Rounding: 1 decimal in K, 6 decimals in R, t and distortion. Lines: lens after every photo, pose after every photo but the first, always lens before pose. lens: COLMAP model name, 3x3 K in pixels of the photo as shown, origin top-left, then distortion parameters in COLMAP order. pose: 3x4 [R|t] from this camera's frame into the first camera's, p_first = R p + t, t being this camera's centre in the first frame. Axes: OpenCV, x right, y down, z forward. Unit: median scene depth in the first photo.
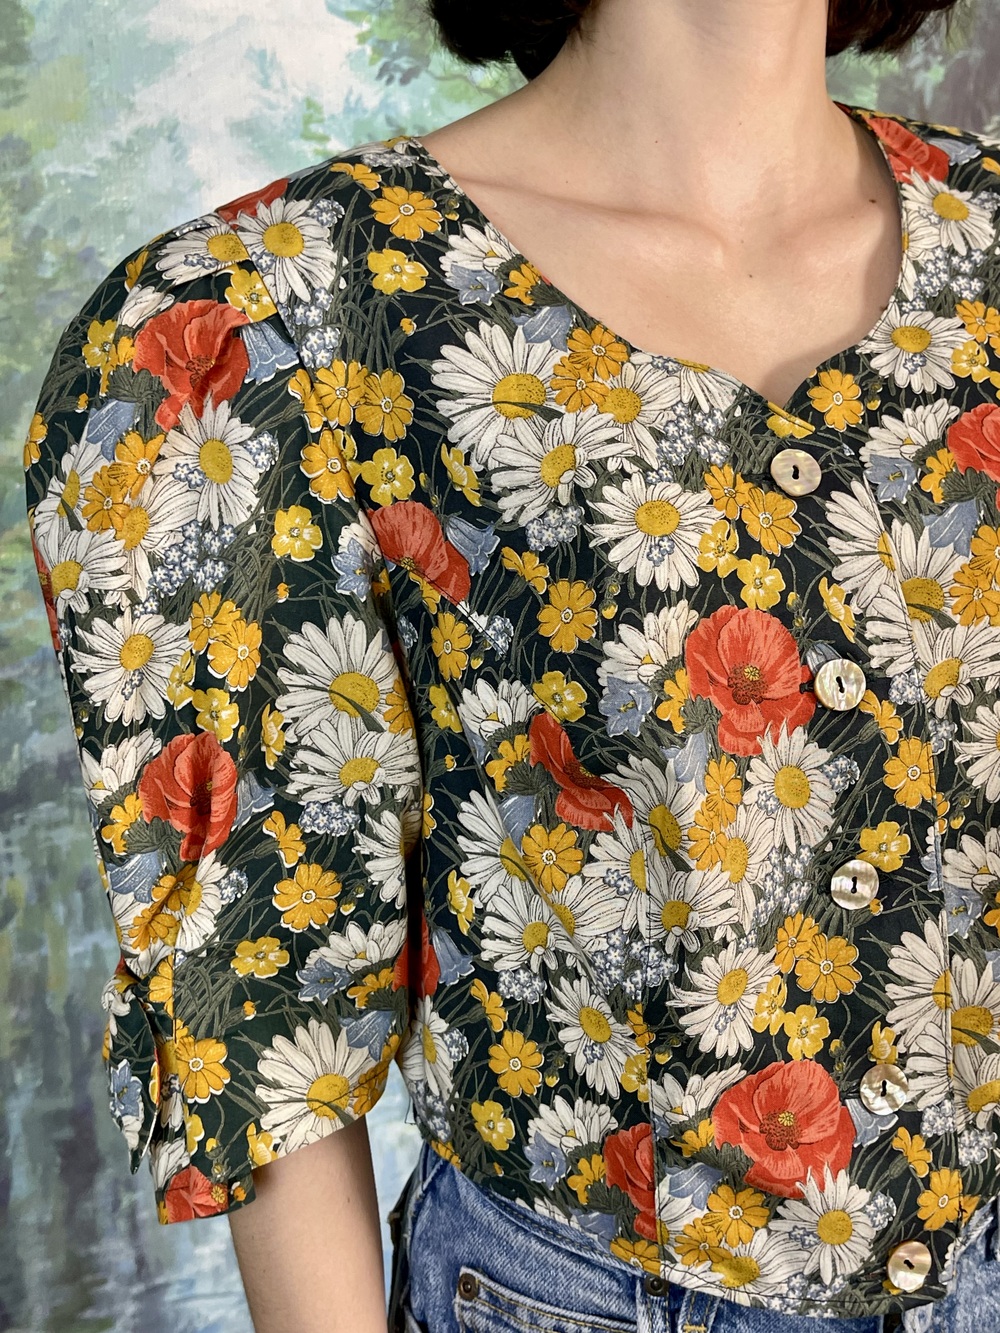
lens RADIAL K [[1447.5, 0, 500.0], [0, 1447.5, 666.5], [0, 0, 1]] dist [0.121063, -0.363447]
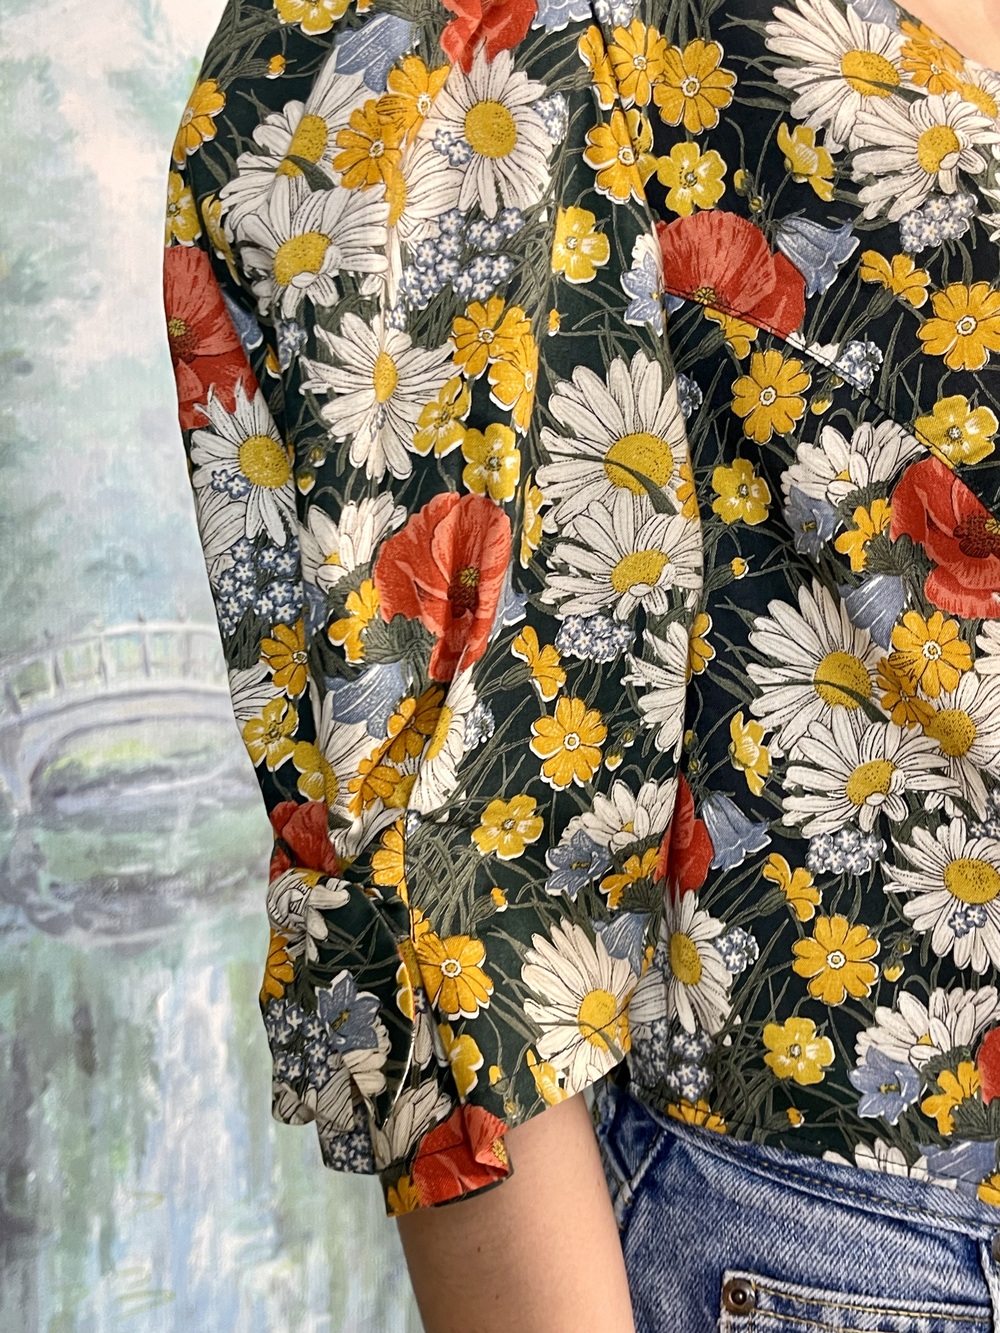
lens RADIAL K [[1447.5, 0, 500.0], [0, 1447.5, 666.5], [0, 0, 1]] dist [0.121063, -0.363447]
pose [[0.967485, -0.001183, 0.252927, -0.373441], [0.035110, 0.990936, -0.129663, 0.226414], [-0.250481, 0.134327, 0.958757, 0.309473]]
